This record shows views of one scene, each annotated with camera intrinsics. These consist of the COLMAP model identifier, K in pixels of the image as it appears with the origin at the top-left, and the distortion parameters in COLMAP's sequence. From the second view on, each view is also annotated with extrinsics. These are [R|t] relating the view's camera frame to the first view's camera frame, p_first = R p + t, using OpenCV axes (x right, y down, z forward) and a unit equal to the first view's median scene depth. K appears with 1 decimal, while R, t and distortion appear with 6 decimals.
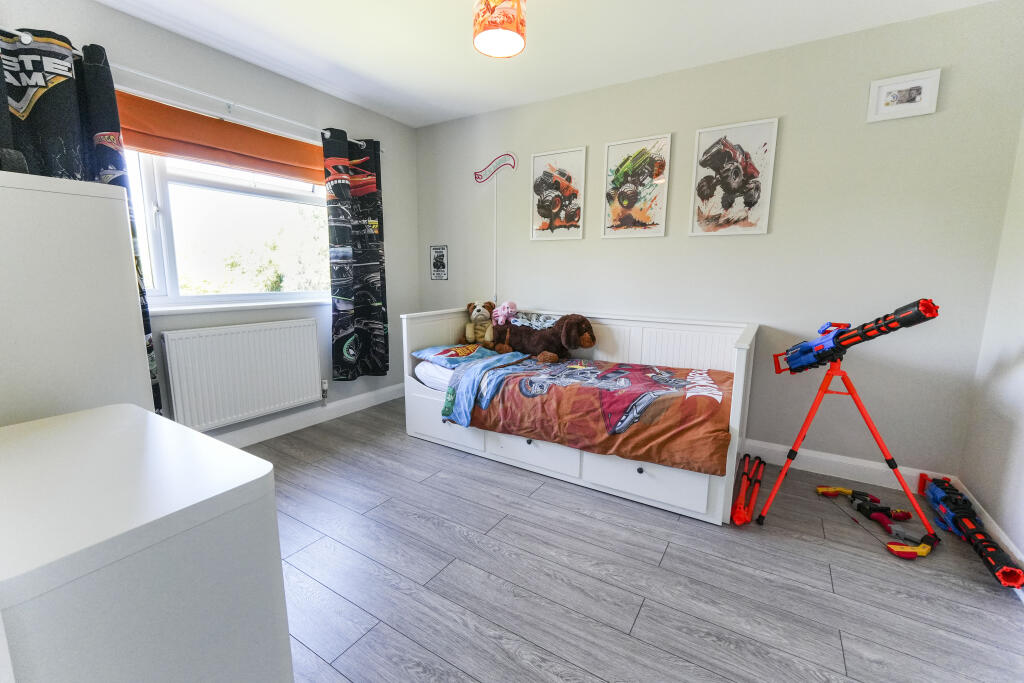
lens RADIAL K [[430.6, 0, 515.1], [0, 430.6, 341.0], [0, 0, 1]] dist [0.001445, 0.000621]
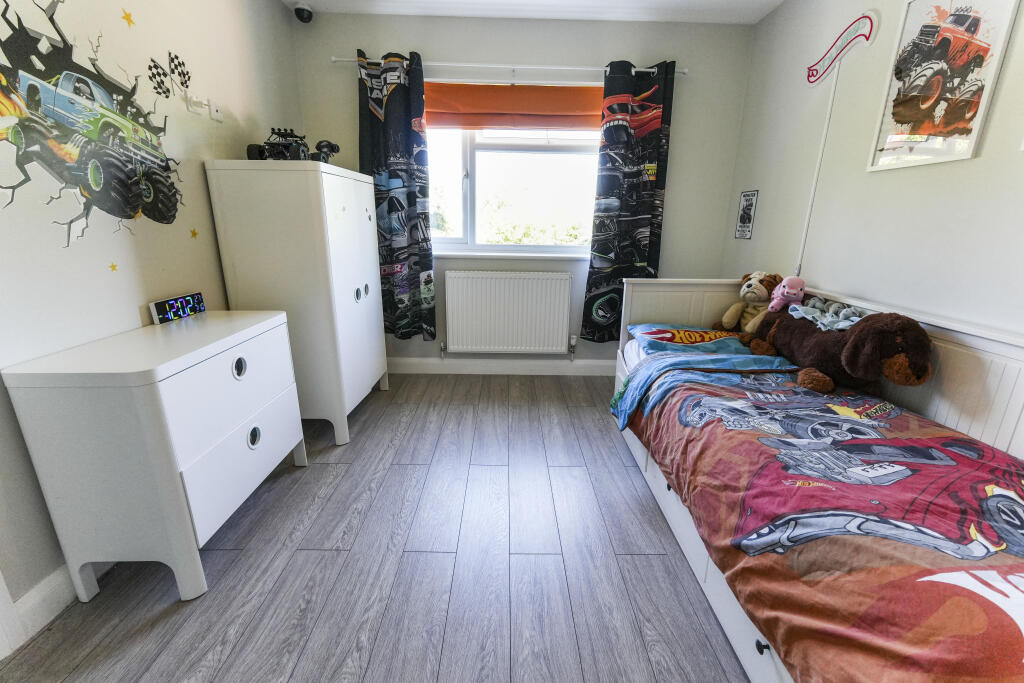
lens RADIAL K [[430.6, 0, 515.1], [0, 430.6, 341.0], [0, 0, 1]] dist [0.001445, 0.000621]
pose [[0.537427, 0.225899, -0.812491, 0.312130], [-0.146172, 0.973824, 0.174069, -0.053422], [0.830546, 0.025214, 0.556379, 0.334952]]
